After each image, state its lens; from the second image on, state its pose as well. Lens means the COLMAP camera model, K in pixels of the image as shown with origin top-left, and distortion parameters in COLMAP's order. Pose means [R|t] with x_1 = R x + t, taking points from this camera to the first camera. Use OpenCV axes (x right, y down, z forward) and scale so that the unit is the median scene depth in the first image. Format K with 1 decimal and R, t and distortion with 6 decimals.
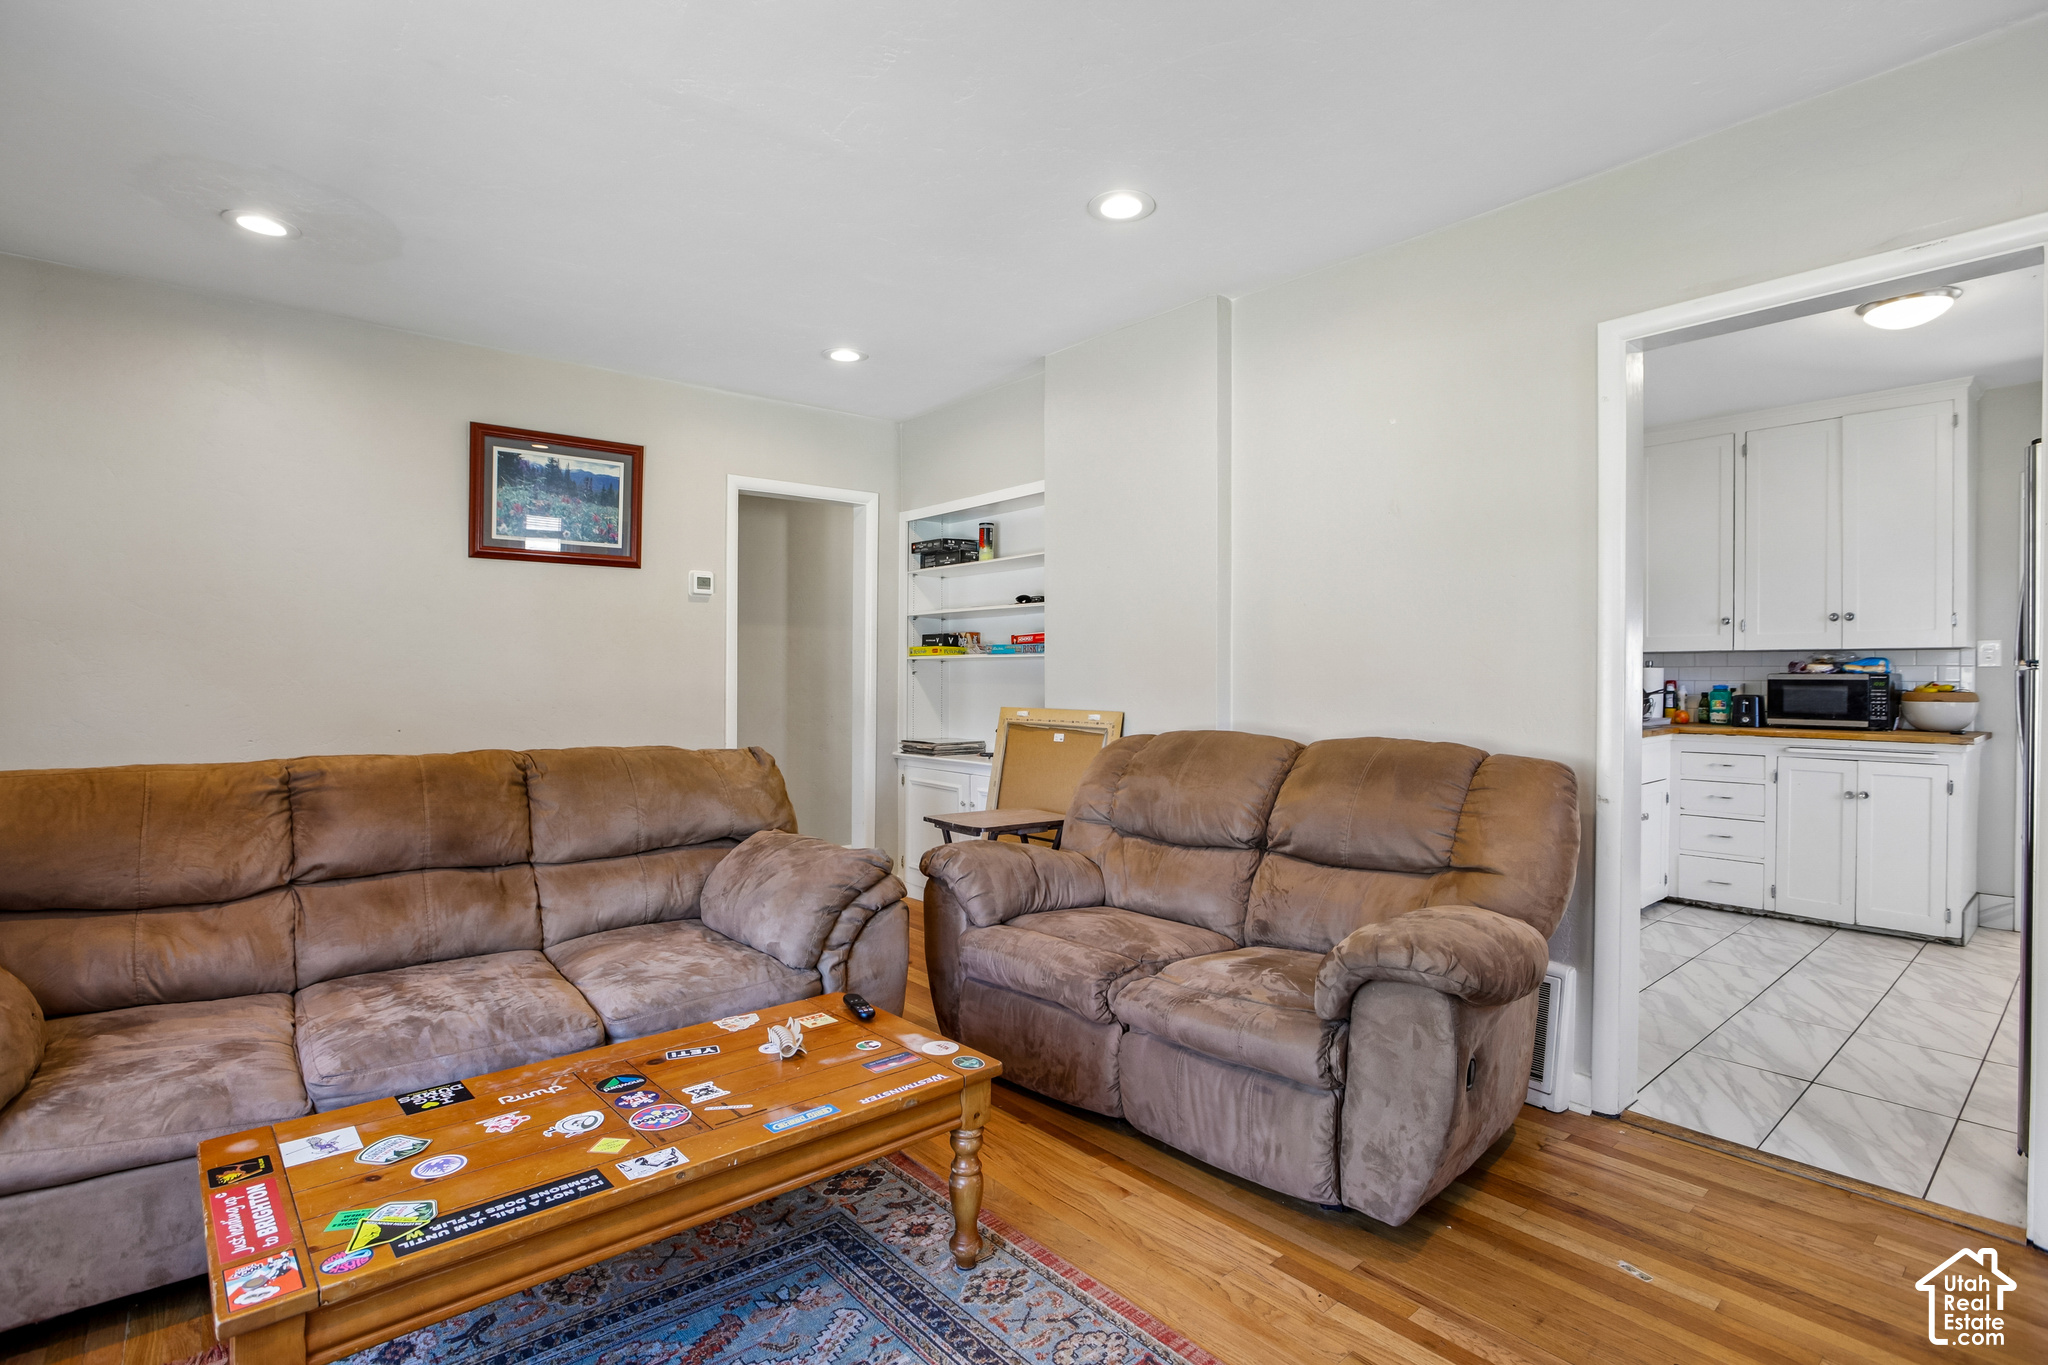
lens RADIAL K [[988.7, 0, 1024.0], [0, 988.7, 682.5], [0, 0, 1]] dist [-0.001289, 0.000209]
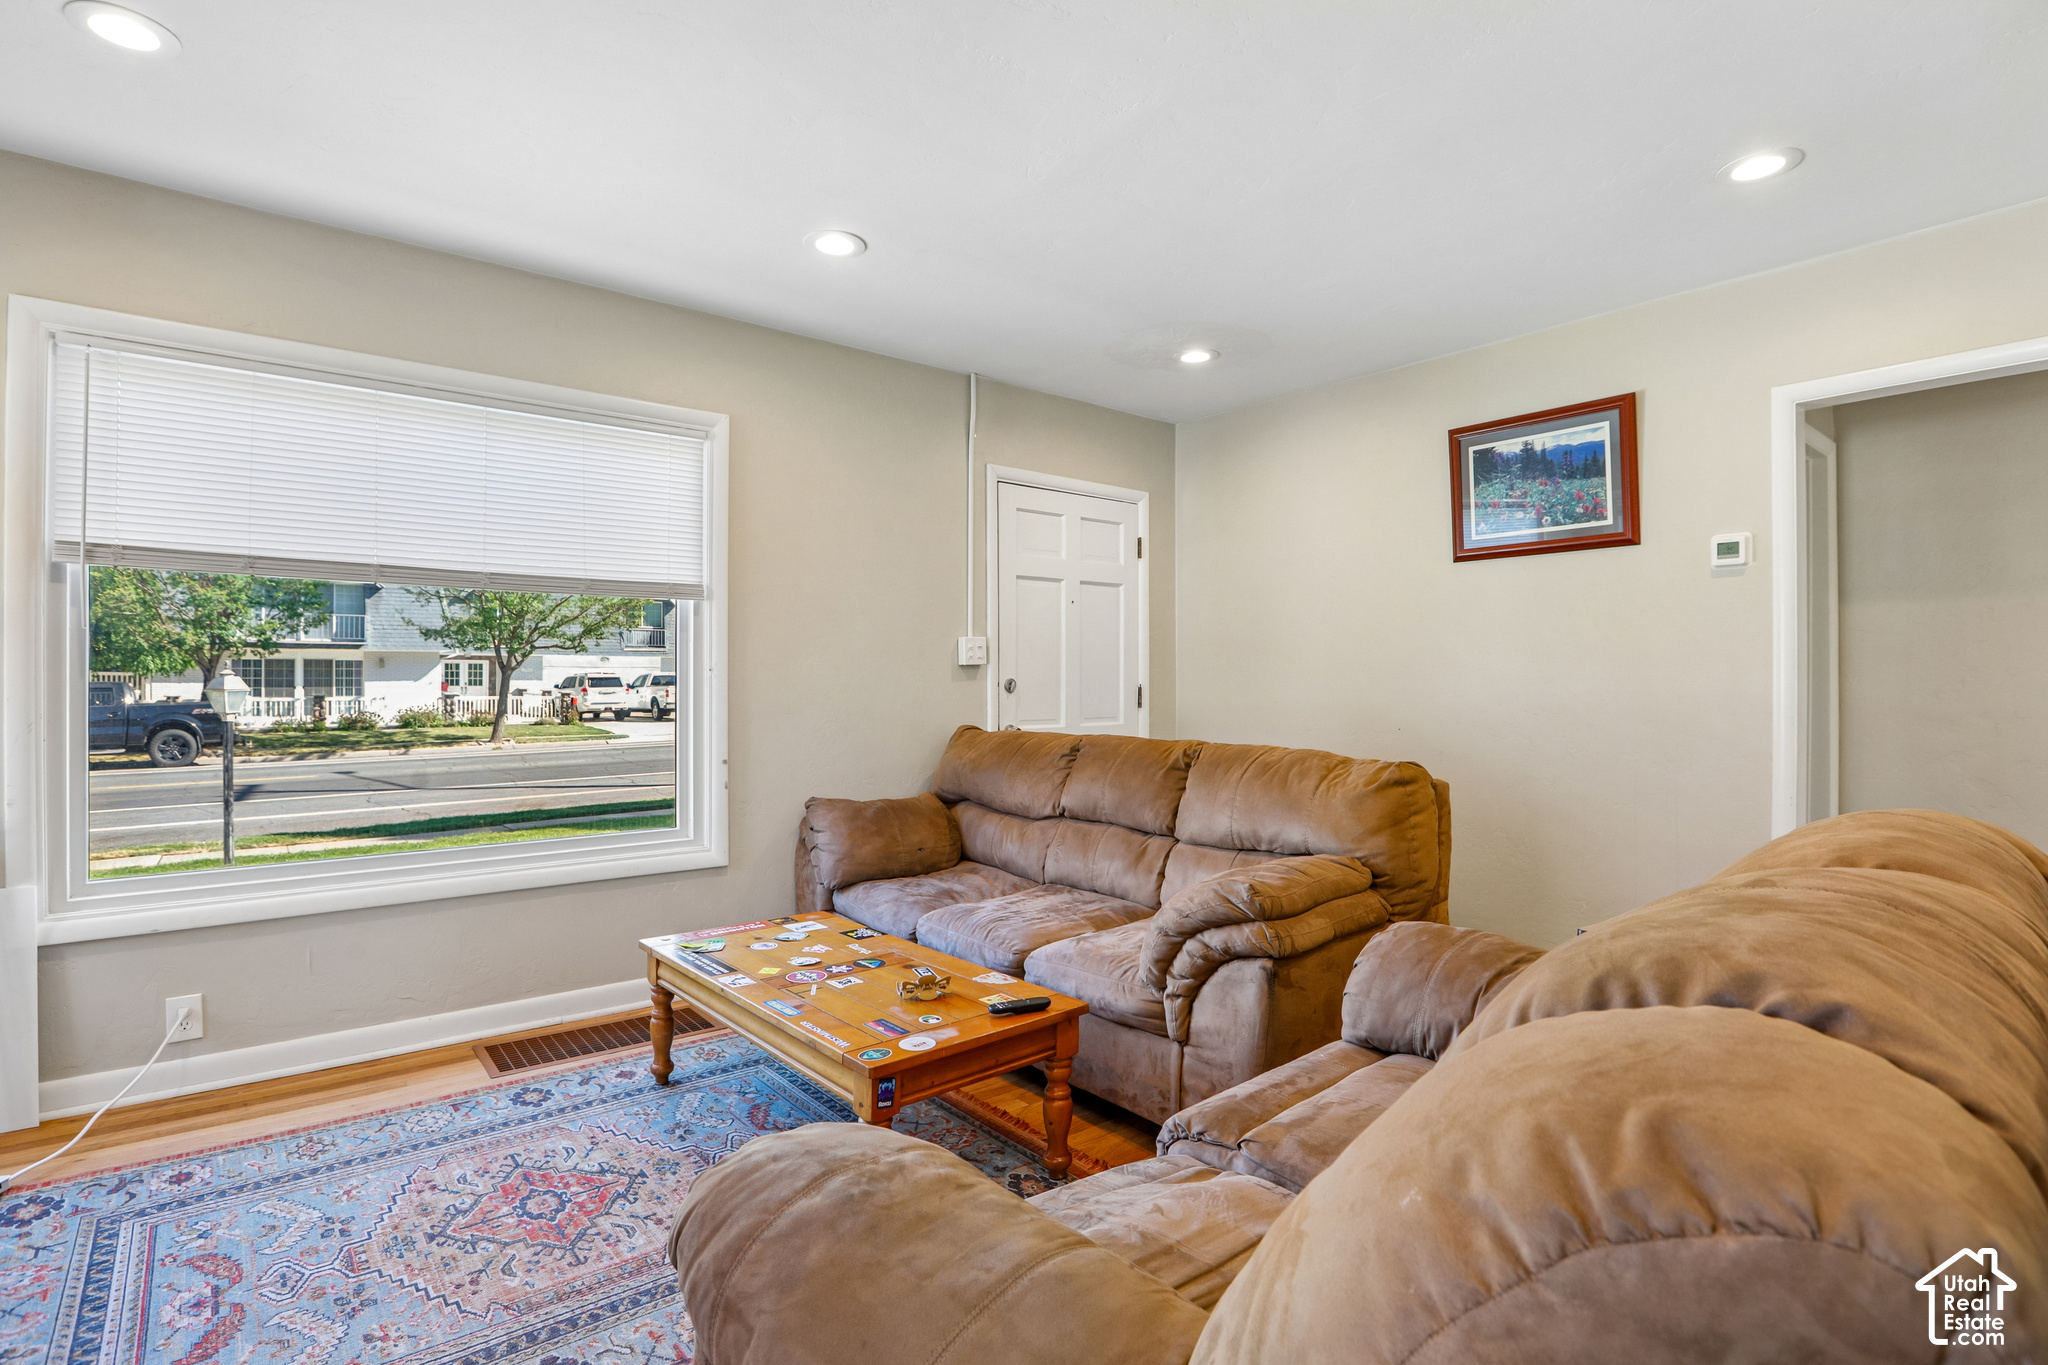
lens RADIAL K [[1015.9, 0, 1024.0], [0, 1015.9, 682.5], [0, 0, 1]] dist [-0.004729, -0.000324]
pose [[-0.021964, -0.002774, -0.999755, 0.722850], [-0.007346, 0.999970, -0.002613, 0.002366], [0.999732, 0.007287, -0.021984, 0.860806]]
